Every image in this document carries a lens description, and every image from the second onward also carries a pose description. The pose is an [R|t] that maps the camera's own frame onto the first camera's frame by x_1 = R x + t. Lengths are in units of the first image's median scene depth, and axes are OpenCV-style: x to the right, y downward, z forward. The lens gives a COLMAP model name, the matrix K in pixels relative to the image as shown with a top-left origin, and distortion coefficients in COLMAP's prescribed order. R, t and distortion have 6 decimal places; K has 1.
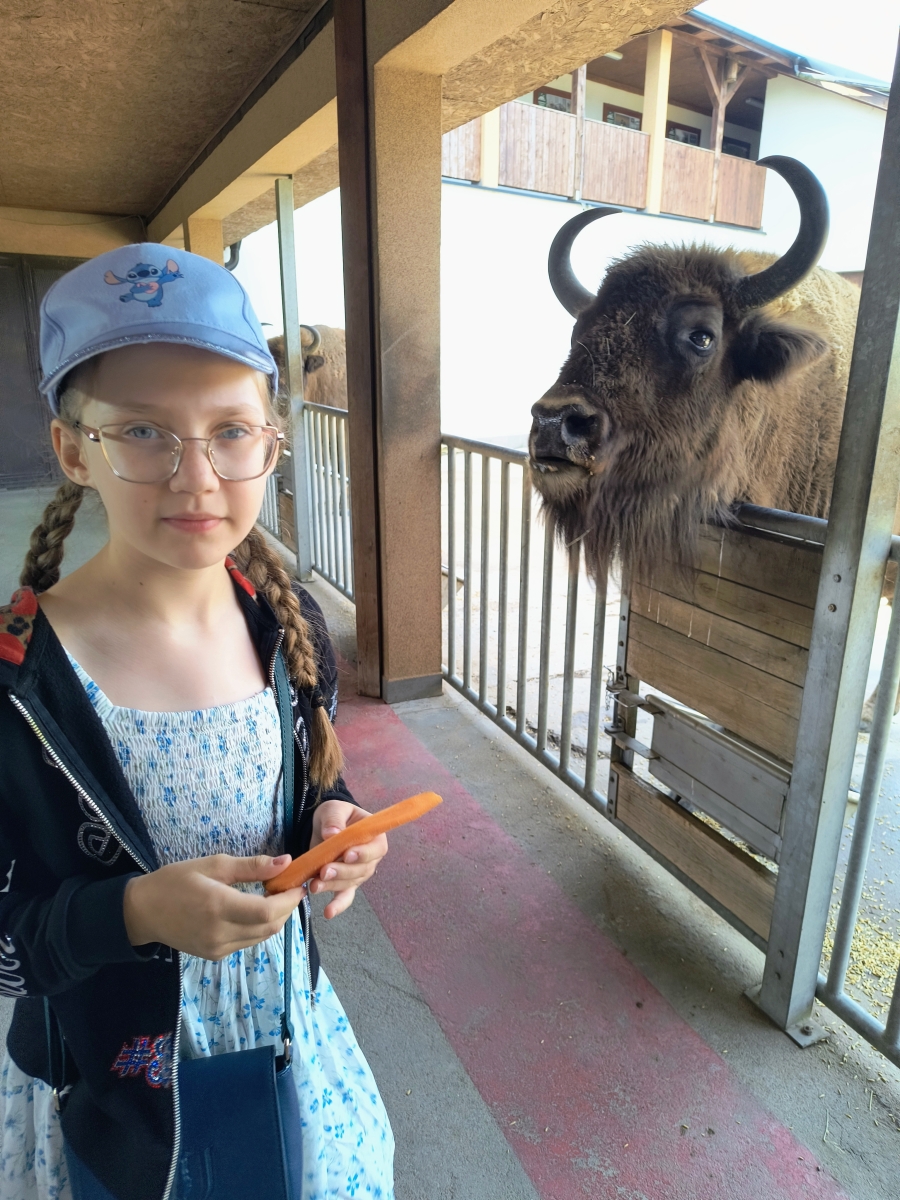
lens RADIAL K [[849.2, 0, 492.1], [0, 849.2, 626.9], [0, 0, 1]] dist [0.003385, 0.000258]
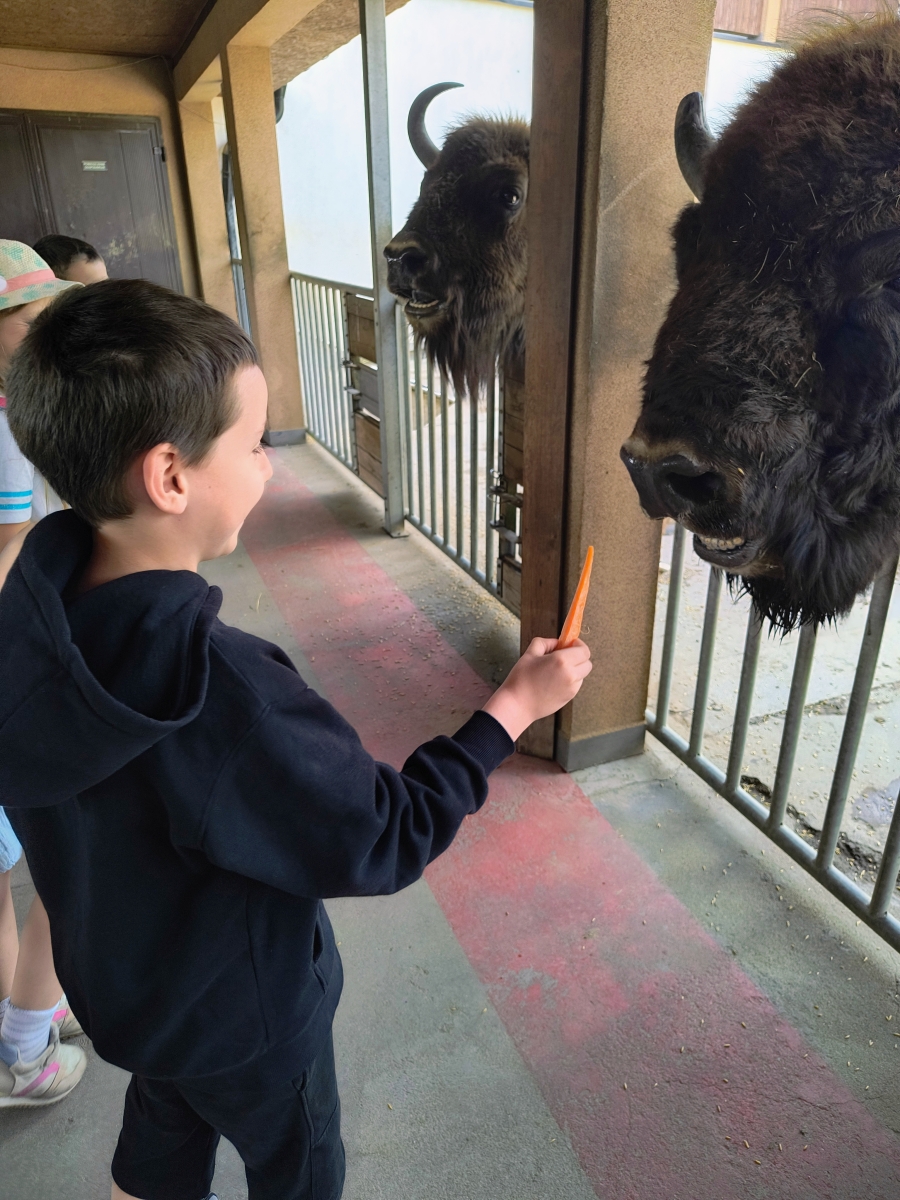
lens RADIAL K [[800.8, 0, 453.0], [0, 800.8, 584.6], [0, 0, 1]] dist [0.026634, -0.043752]
pose [[0.997981, 0.001025, -0.063504, -0.190344], [0.005765, 0.994281, 0.106639, -0.133969], [0.063250, -0.106789, 0.992268, 0.434975]]
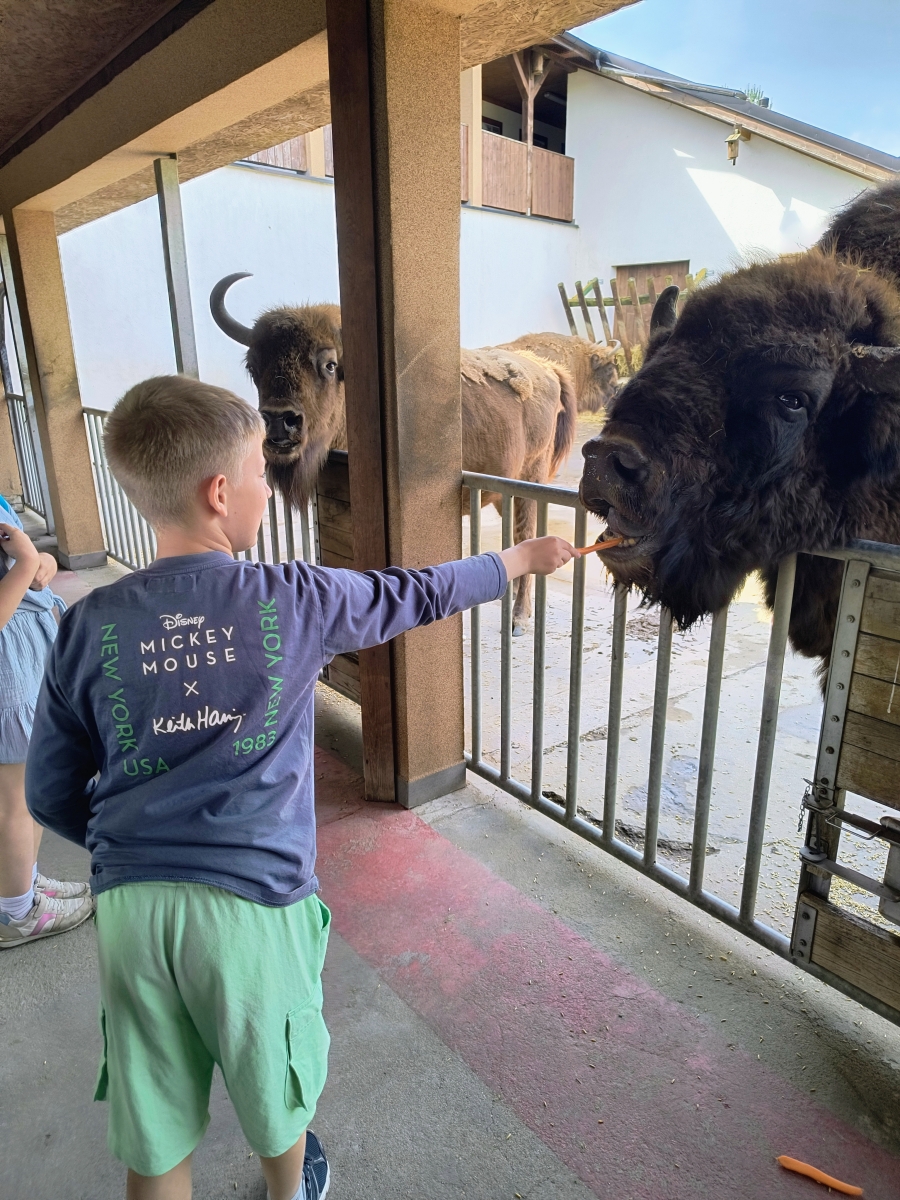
lens RADIAL K [[815.8, 0, 419.8], [0, 815.8, 604.9], [0, 0, 1]] dist [0.022271, -0.017908]
pose [[0.978872, -0.089048, 0.184067, -0.262525], [0.089705, 0.995957, 0.004775, -0.115484], [-0.183748, 0.011838, 0.982902, 0.263043]]
